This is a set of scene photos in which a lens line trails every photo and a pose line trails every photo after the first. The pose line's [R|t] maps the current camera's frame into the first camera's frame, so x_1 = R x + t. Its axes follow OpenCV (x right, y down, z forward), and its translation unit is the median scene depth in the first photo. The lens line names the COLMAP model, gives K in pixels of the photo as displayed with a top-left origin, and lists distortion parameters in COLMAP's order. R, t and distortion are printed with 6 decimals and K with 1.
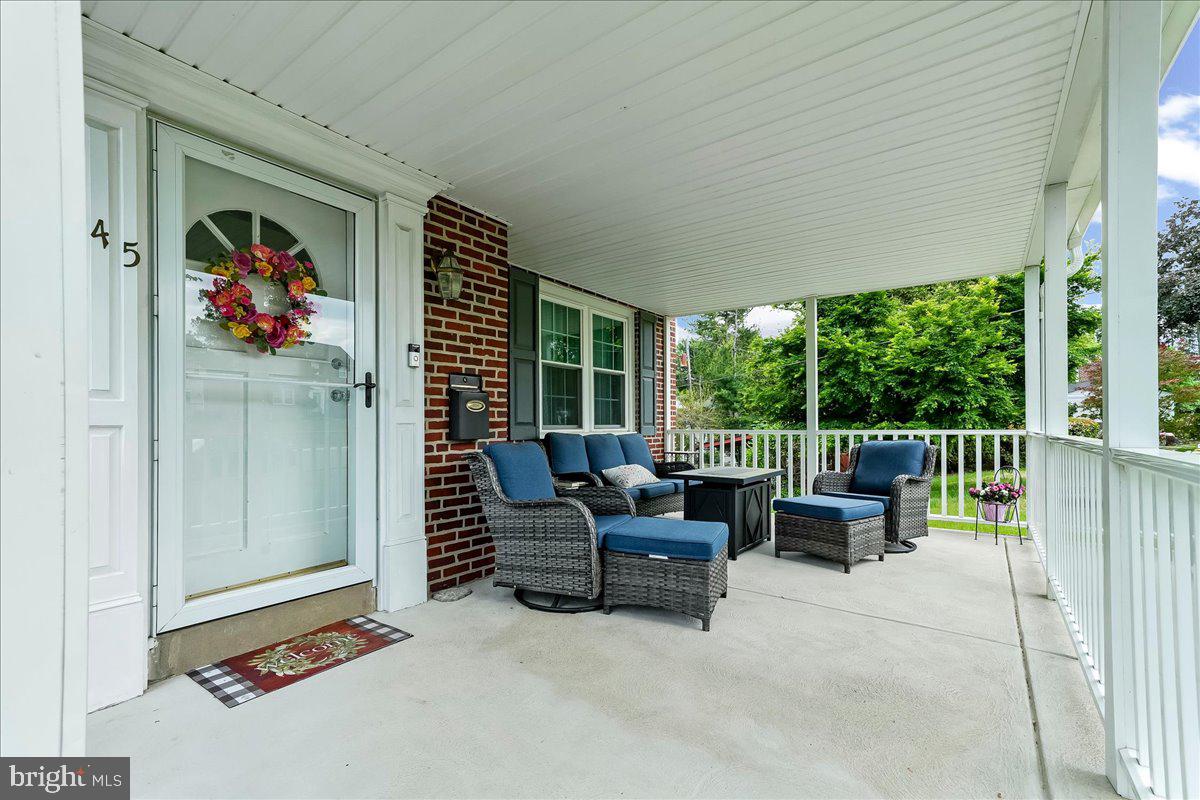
lens RADIAL K [[519.6, 0, 600.2], [0, 519.6, 417.2], [0, 0, 1]] dist [0.000834, 0.000103]
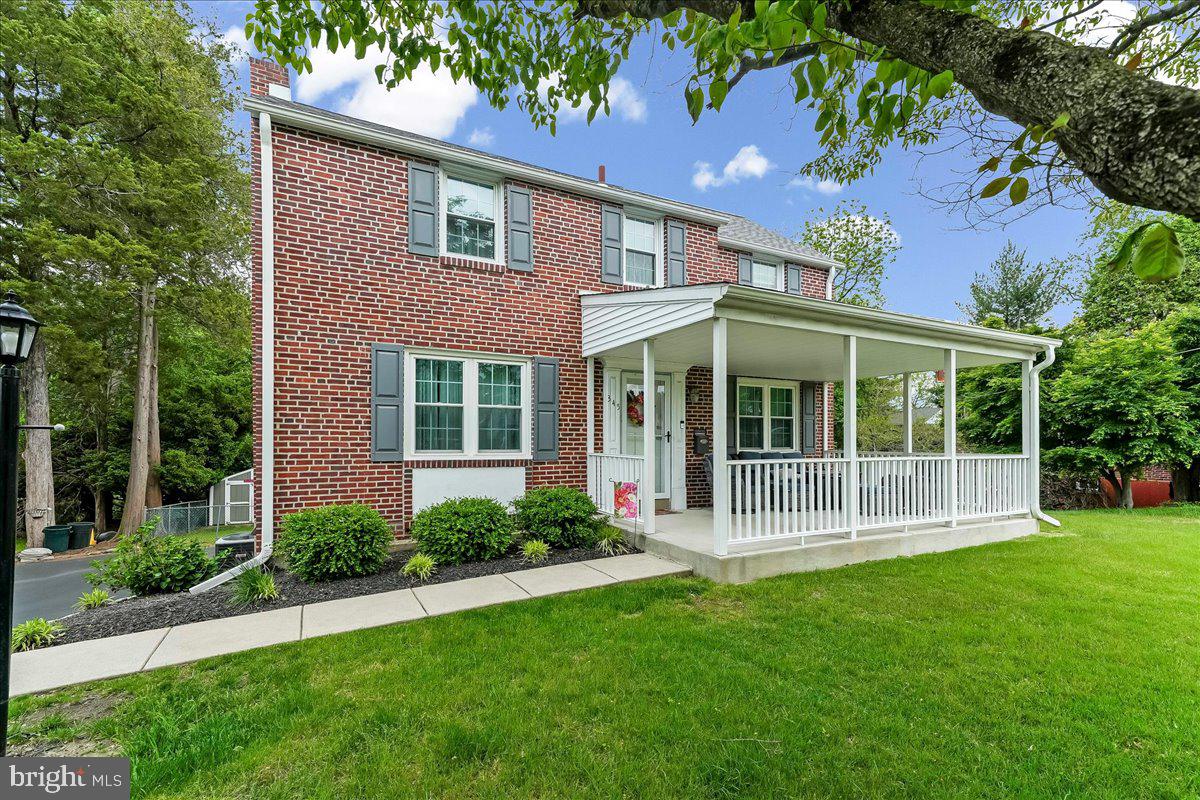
lens RADIAL K [[531.1, 0, 599.7], [0, 531.1, 432.6], [0, 0, 1]] dist [0.001774, 0.000277]
pose [[0.893830, 0.002551, -0.448399, 0.507868], [-0.002630, 0.999996, 0.000448, -0.065910], [0.448398, 0.000779, 0.893833, -1.686501]]
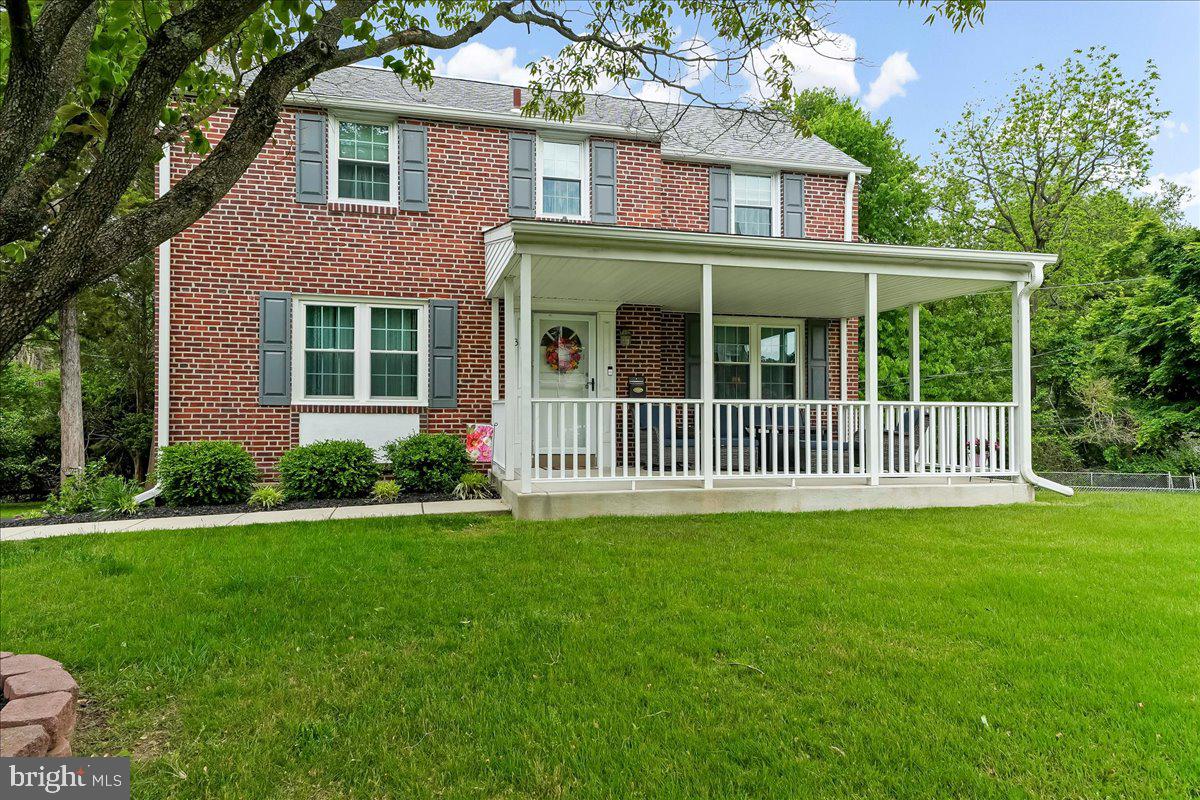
lens RADIAL K [[716.7, 0, 600.0], [0, 716.7, 400.0], [0, 0, 1]] dist [0.005577, 0.000793]
pose [[0.764395, -0.001483, -0.644746, 1.702899], [-0.001669, 0.999989, -0.004279, 0.037917], [0.644746, 0.004347, 0.764385, -1.575035]]
